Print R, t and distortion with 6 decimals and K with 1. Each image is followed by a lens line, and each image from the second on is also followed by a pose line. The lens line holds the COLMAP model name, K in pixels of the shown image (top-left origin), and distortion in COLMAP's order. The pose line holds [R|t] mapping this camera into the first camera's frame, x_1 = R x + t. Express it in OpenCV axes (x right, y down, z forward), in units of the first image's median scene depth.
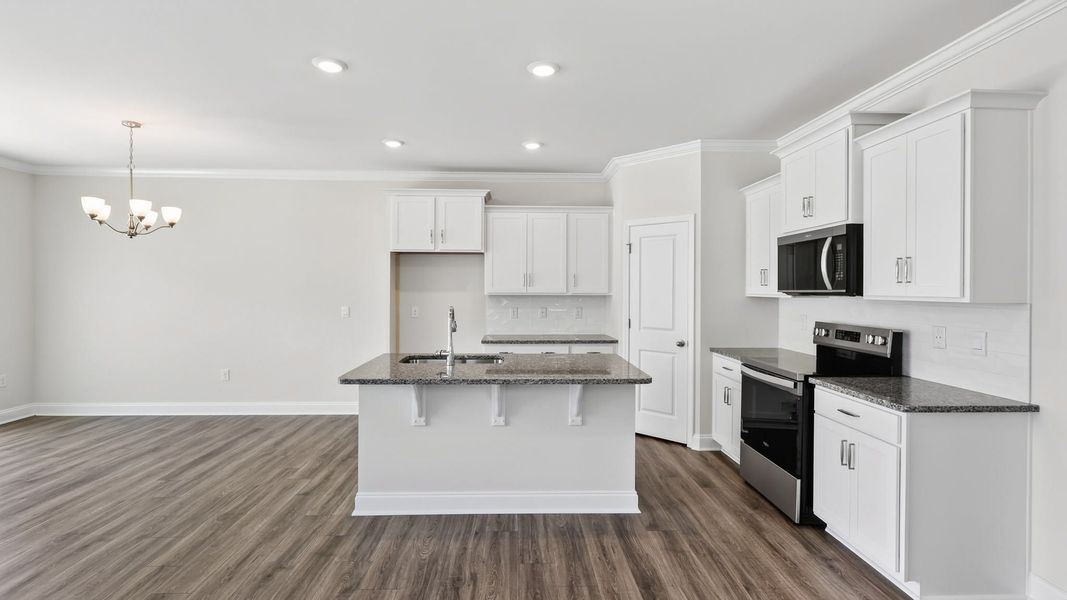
lens RADIAL K [[497.2, 0, 533.4], [0, 497.2, 291.5], [0, 0, 1]] dist [-0.004373, 0.003900]
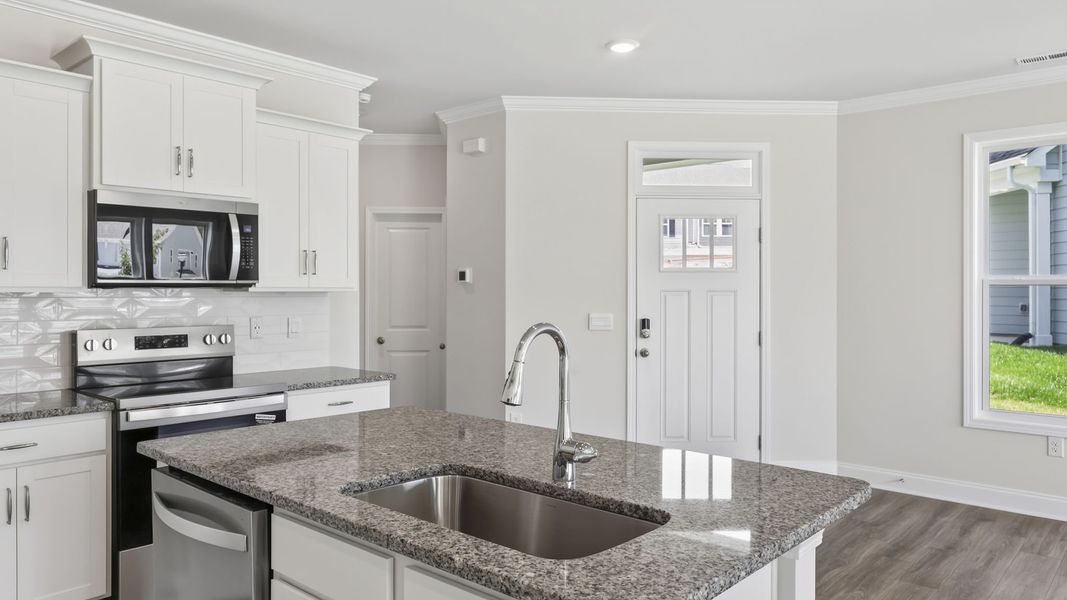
lens RADIAL K [[737.8, 0, 541.2], [0, 737.8, 293.0], [0, 0, 1]] dist [0.008191, -0.004768]
pose [[-0.723683, -0.009424, 0.690068, -0.515717], [-0.000881, 0.999919, 0.012732, 0.001222], [-0.690132, 0.008606, -0.723632, 1.340494]]
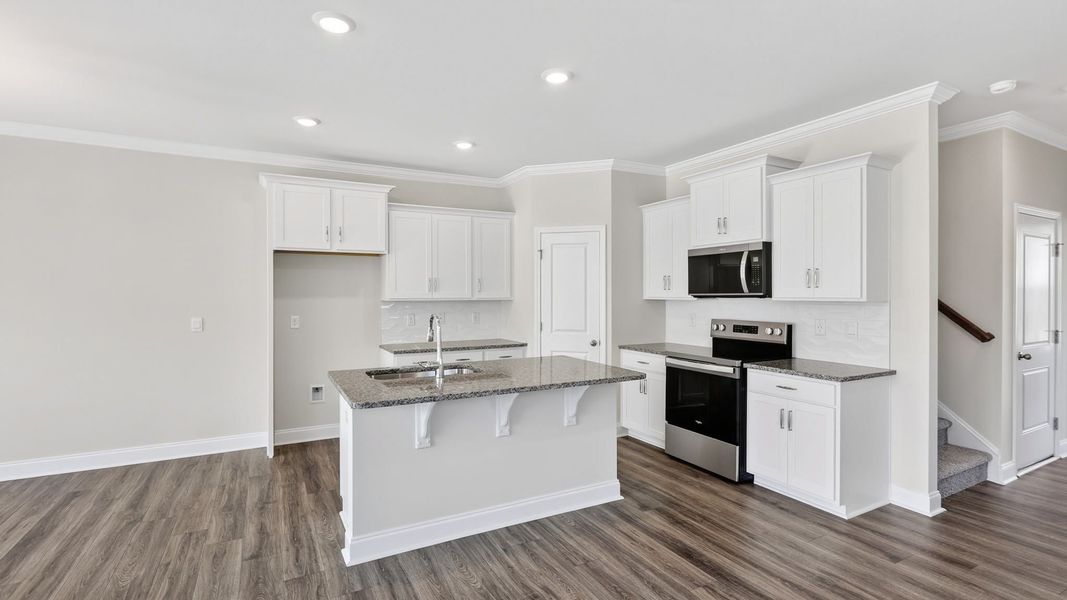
lens RADIAL K [[497.2, 0, 533.4], [0, 497.2, 299.0], [0, 0, 1]] dist [-0.004373, 0.003900]
pose [[0.895258, -0.010322, 0.445428, -0.396982], [0.007916, 0.999942, 0.007263, -0.001662], [-0.445477, -0.002977, 0.895288, 0.099594]]
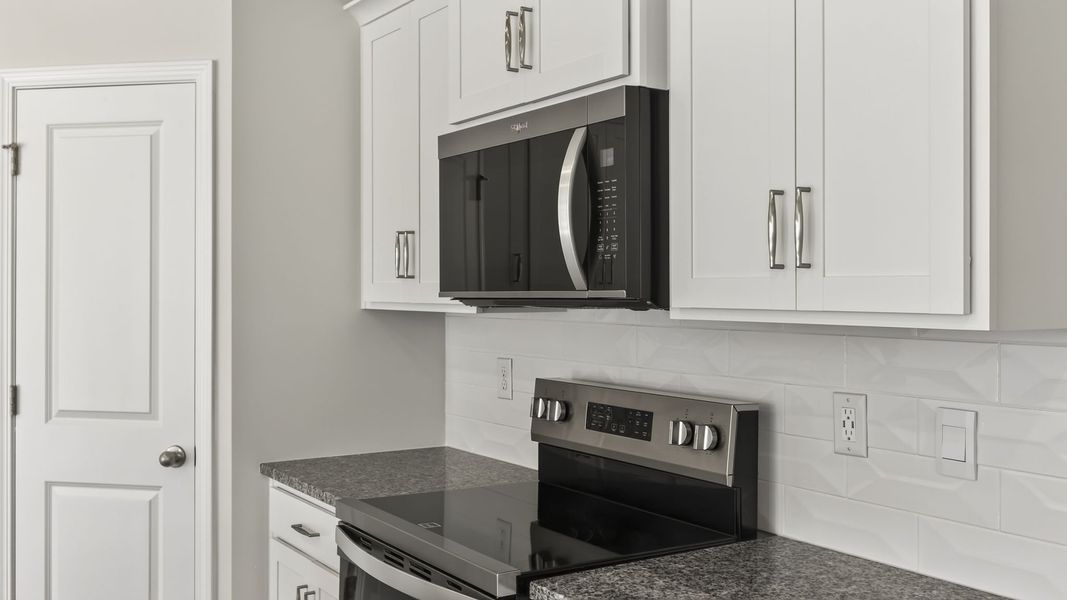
lens RADIAL K [[1014.7, 0, 540.5], [0, 1014.7, 285.0], [0, 0, 1]] dist [-0.008194, 0.000000]
pose [[0.855649, -0.001848, 0.517553, 0.204024], [0.005982, 0.999962, -0.006320, -0.002592], [-0.517522, 0.008504, 0.855628, 0.394751]]
